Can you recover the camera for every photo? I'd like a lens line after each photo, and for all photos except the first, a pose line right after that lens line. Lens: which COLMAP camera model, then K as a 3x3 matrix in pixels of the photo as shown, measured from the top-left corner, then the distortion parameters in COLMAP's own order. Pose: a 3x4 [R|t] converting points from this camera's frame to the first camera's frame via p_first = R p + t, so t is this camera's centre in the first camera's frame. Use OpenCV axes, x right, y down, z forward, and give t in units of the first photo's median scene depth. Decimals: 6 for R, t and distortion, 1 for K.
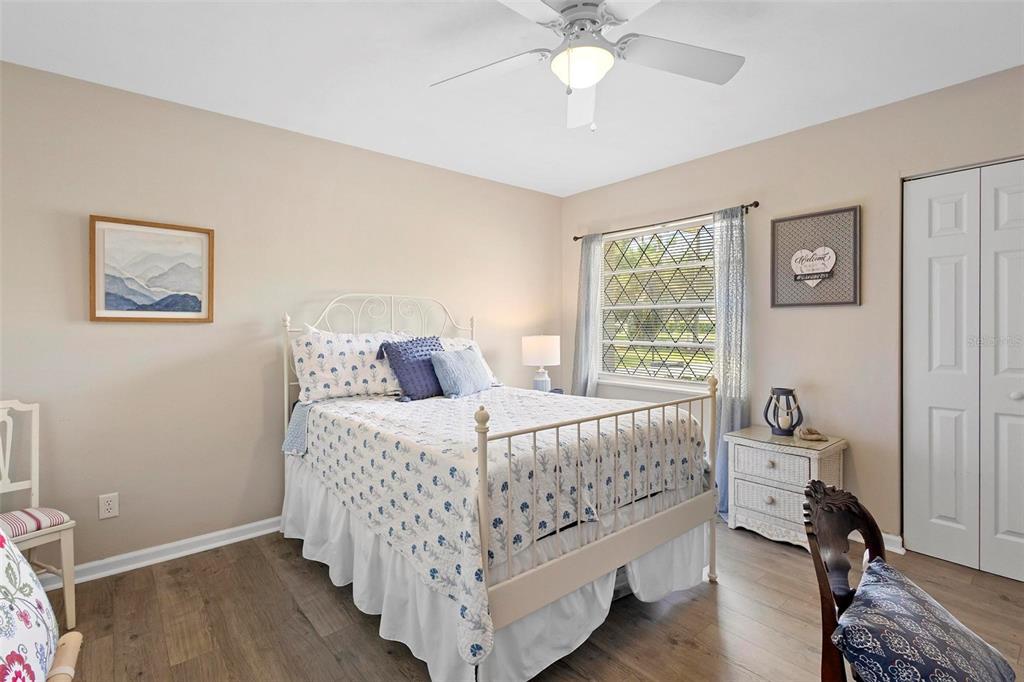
lens RADIAL K [[474.4, 0, 511.2], [0, 474.4, 339.7], [0, 0, 1]] dist [-0.002794, 0.000068]
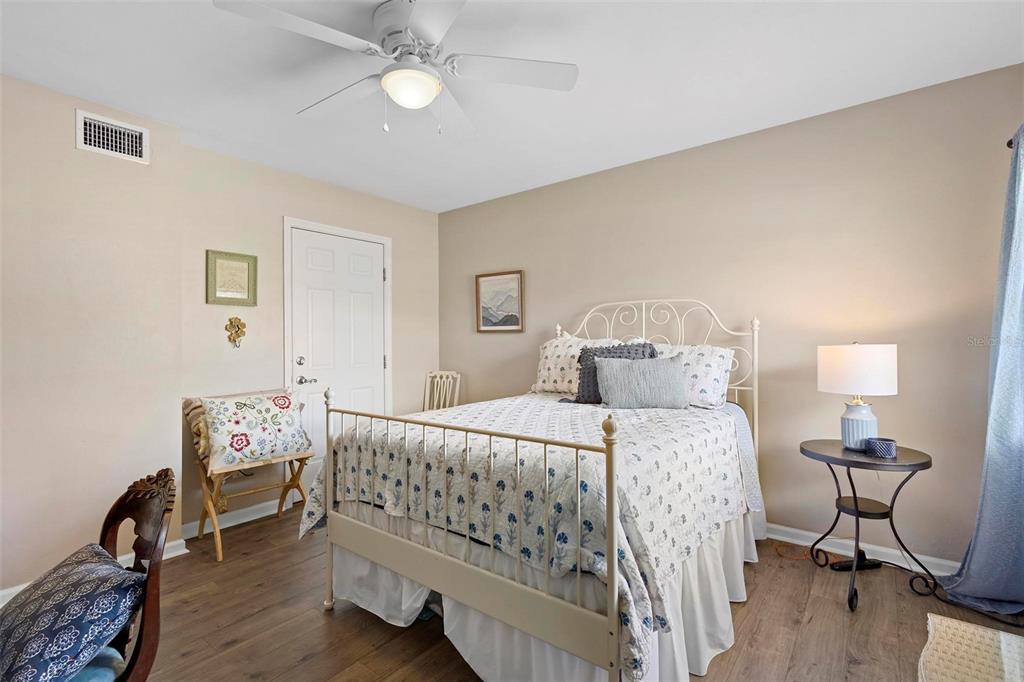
lens RADIAL K [[474.4, 0, 511.8], [0, 474.4, 337.1], [0, 0, 1]] dist [-0.002794, 0.000068]
pose [[0.208702, -0.003743, -0.977972, 0.920298], [-0.008399, 0.999949, -0.005619, -0.013525], [0.977943, 0.009386, 0.208660, 0.738622]]
